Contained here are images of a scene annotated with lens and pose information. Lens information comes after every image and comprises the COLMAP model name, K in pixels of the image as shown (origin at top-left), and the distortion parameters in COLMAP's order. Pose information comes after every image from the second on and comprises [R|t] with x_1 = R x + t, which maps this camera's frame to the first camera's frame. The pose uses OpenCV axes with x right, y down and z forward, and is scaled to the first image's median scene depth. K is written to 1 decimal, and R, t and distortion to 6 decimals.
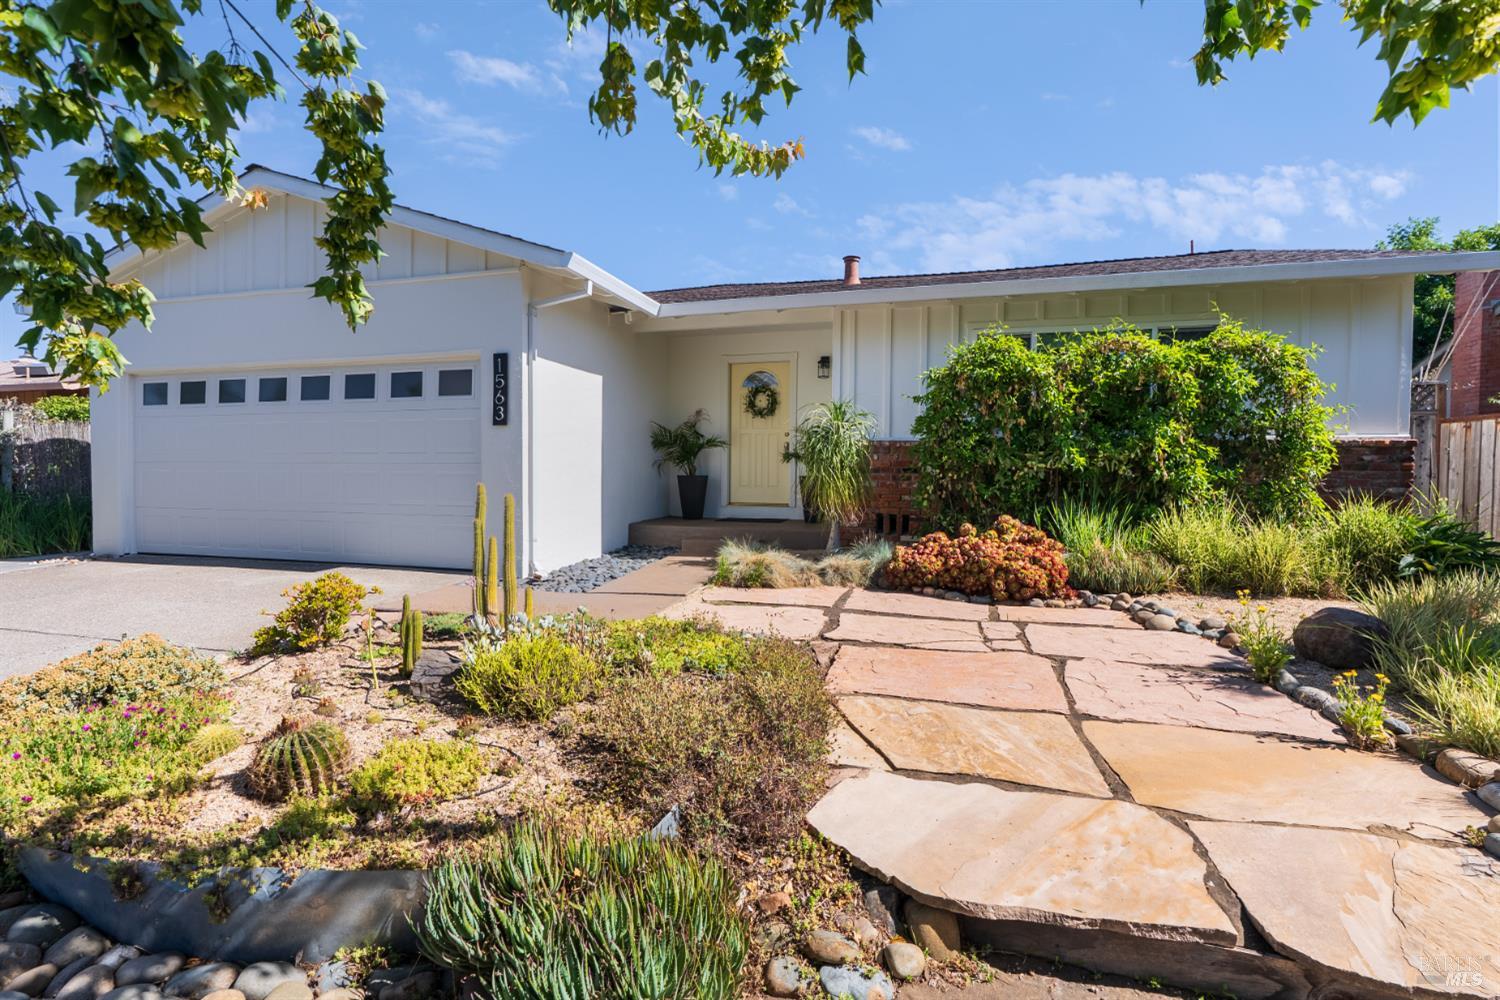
lens RADIAL K [[658.8, 0, 750.0], [0, 658.8, 500.0], [0, 0, 1]] dist [-0.010807, 0.000185]
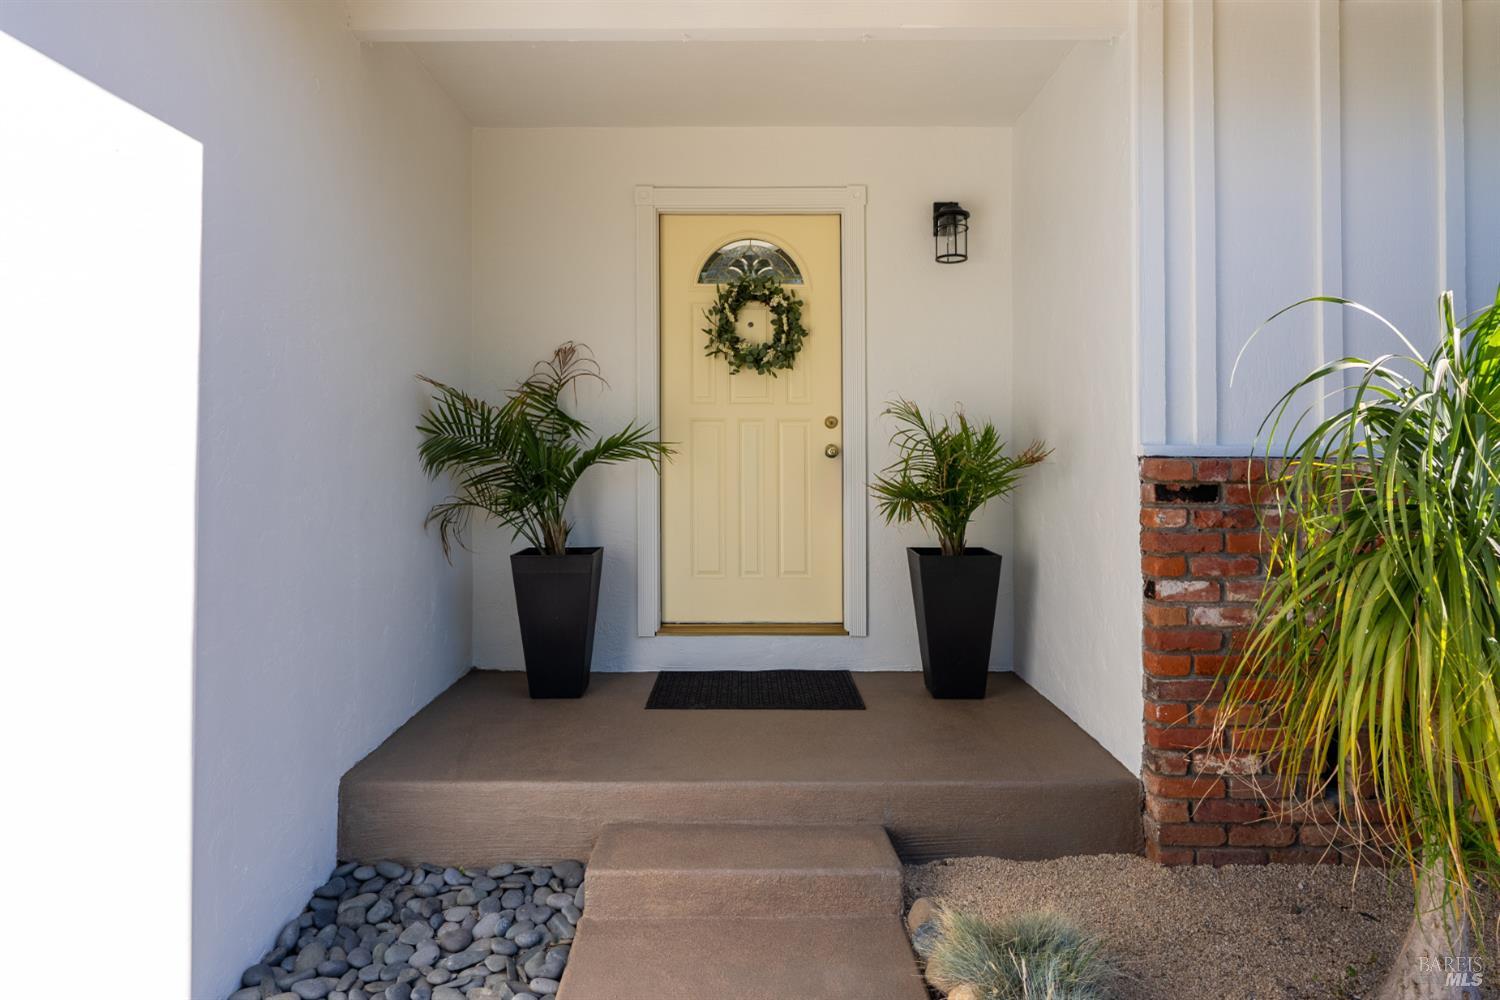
lens RADIAL K [[867.6, 0, 749.1], [0, 867.6, 466.7], [0, 0, 1]] dist [0.000470, 0.000062]
pose [[0.961787, -0.007471, 0.273696, -0.173573], [0.016219, 0.999427, -0.029714, -0.098542], [-0.273317, 0.033018, 0.961357, 0.890088]]
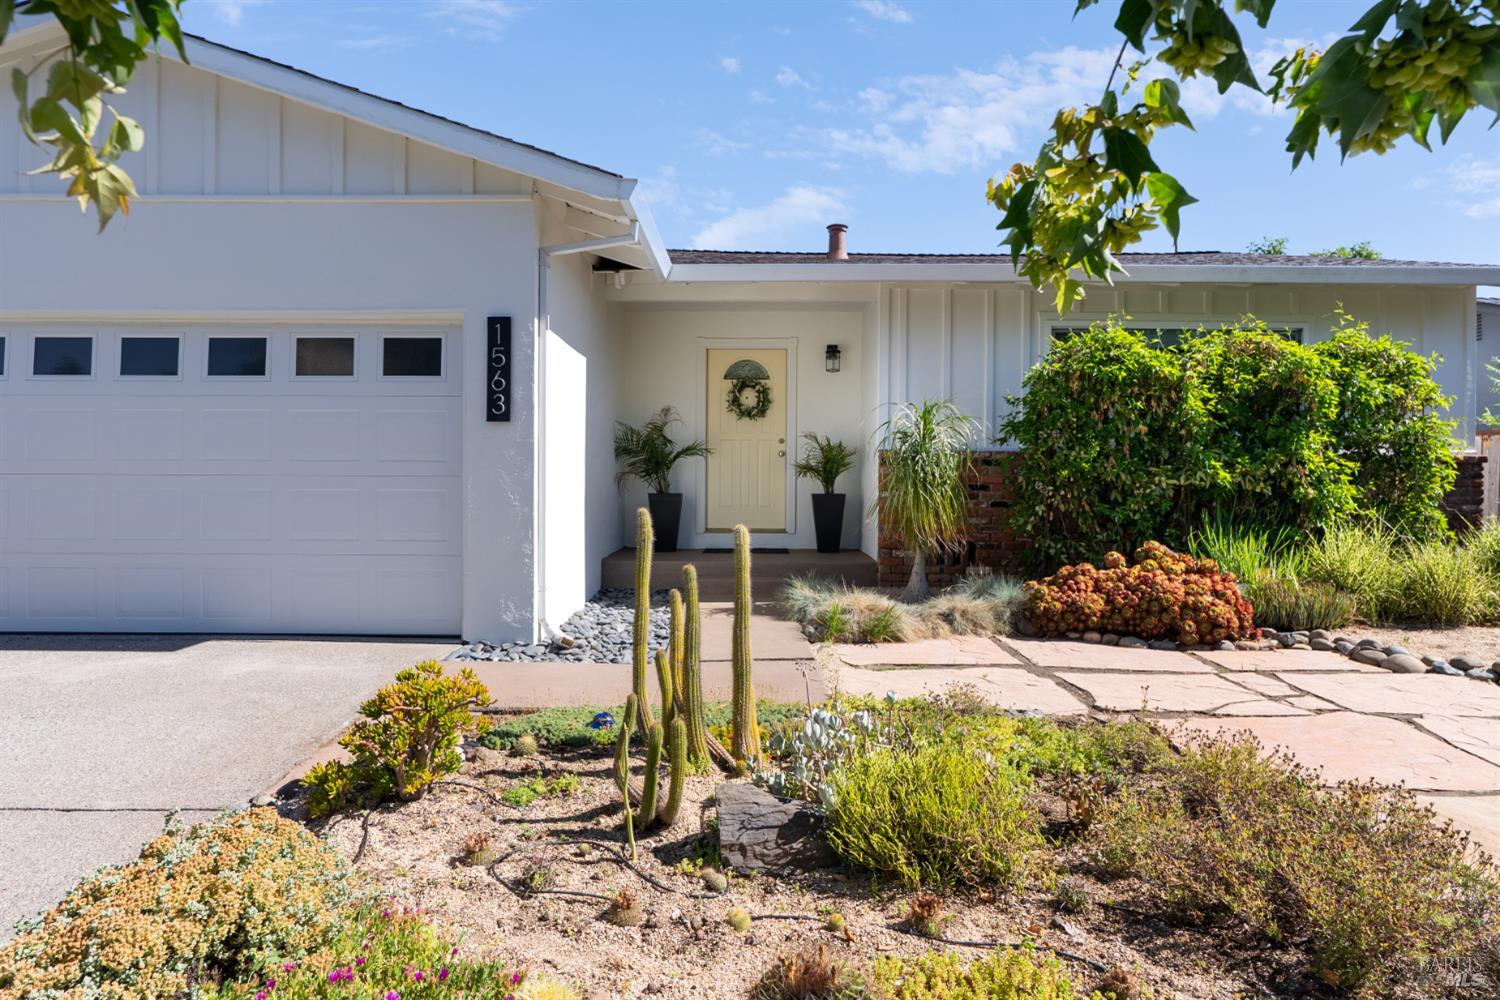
lens RADIAL K [[788.6, 0, 750.0], [0, 788.6, 500.0], [0, 0, 1]] dist [-0.000112, -0.000893]
pose [[0.967229, -0.004117, 0.253873, -0.345839], [0.010593, 0.999652, -0.024149, -0.009809], [-0.253686, 0.026047, 0.966936, 0.147321]]
